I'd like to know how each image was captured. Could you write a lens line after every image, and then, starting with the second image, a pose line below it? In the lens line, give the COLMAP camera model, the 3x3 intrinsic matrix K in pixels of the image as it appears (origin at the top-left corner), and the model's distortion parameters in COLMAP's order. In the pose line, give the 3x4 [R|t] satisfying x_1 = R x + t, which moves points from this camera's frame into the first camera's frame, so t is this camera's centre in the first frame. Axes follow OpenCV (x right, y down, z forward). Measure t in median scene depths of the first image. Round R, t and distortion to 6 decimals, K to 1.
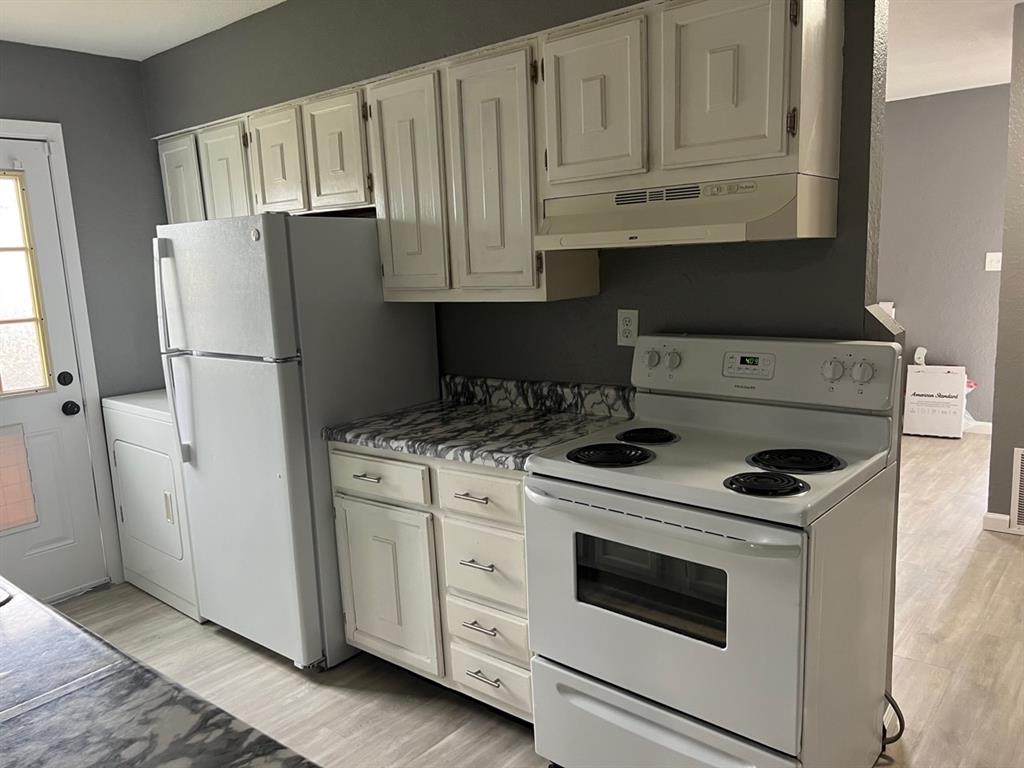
lens RADIAL K [[770.8, 0, 512.0], [0, 770.8, 384.0], [0, 0, 1]] dist [0.065988, -0.085735]
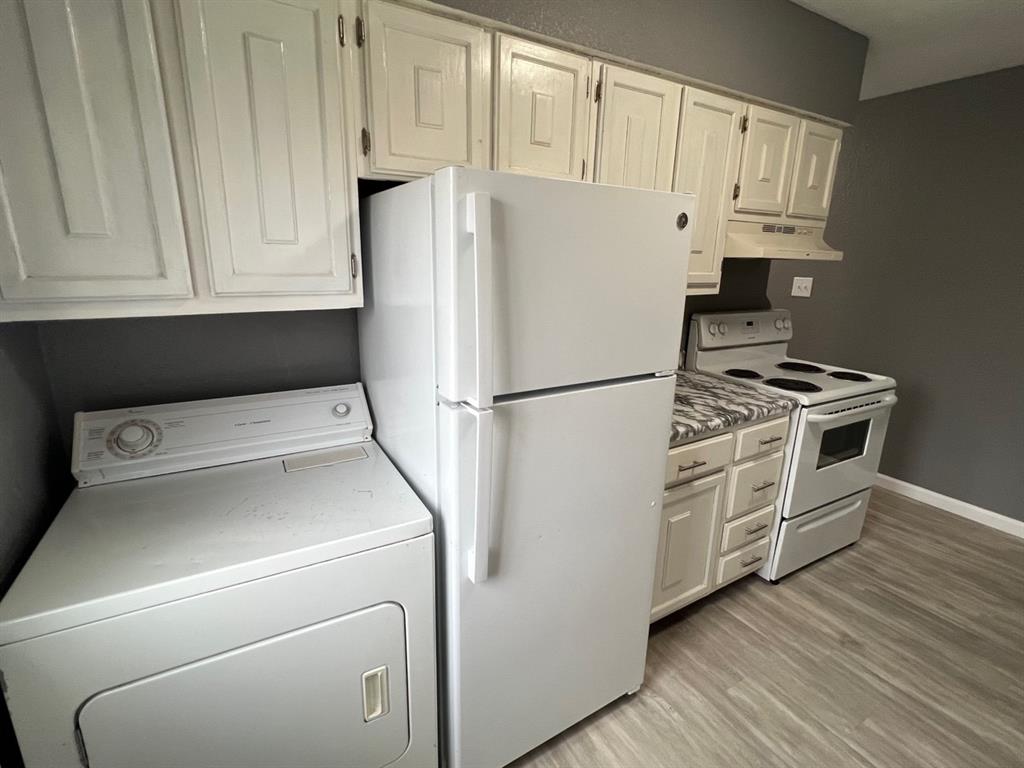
lens RADIAL K [[486.4, 0, 512.0], [0, 486.4, 384.0], [0, 0, 1]] dist [0.000168, 0.000157]
pose [[0.335901, -0.191418, 0.922242, -0.849976], [0.119443, 0.979884, 0.159879, -0.123454], [-0.934293, 0.056452, 0.352008, 0.966942]]
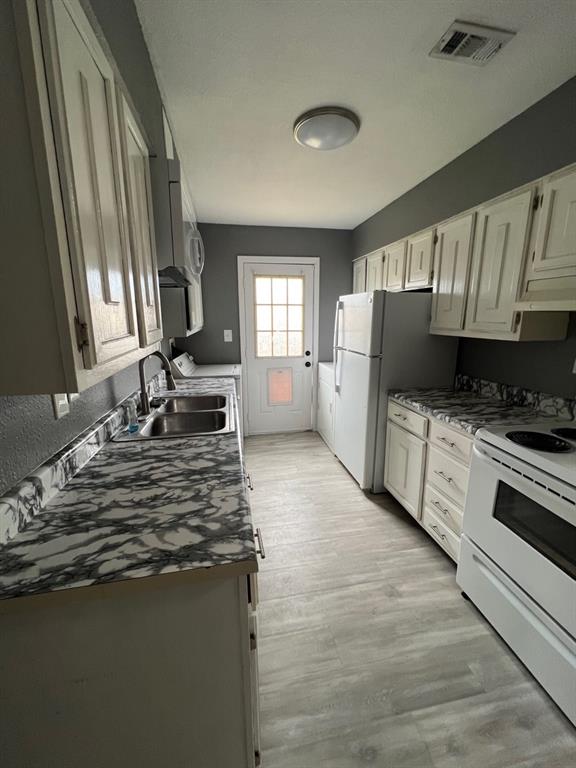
lens RADIAL K [[312.7, 0, 290.2], [0, 312.7, 380.7], [0, 0, 1]] dist [-0.001248, 0.000628]
pose [[0.772849, 0.170310, -0.611310, 0.085114], [-0.133978, 0.985390, 0.105147, -0.025005], [0.620286, 0.000639, 0.784375, 0.137155]]
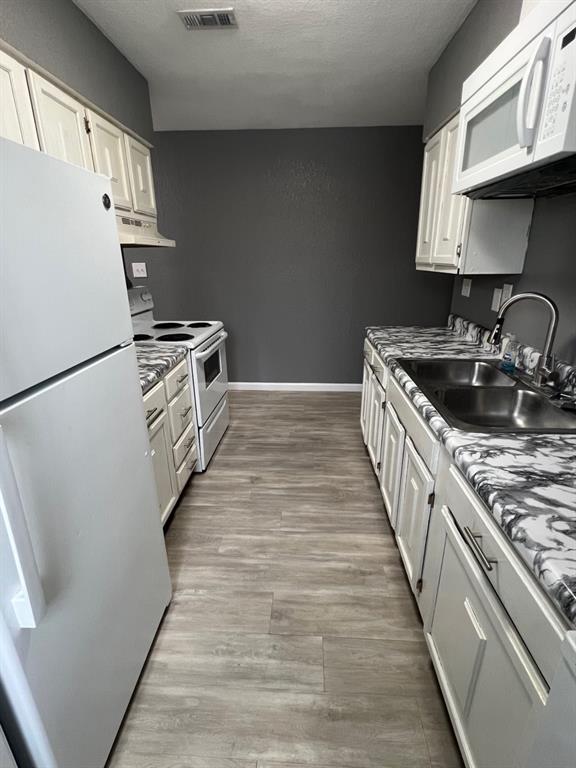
lens RADIAL K [[364.8, 0, 288.4], [0, 364.8, 380.9], [0, 0, 1]] dist [0.000168, 0.000157]
pose [[-0.597226, -0.215163, 0.772674, -0.782442], [0.164953, 0.909805, 0.380847, -0.126231], [-0.784928, 0.354907, -0.507868, 1.084803]]
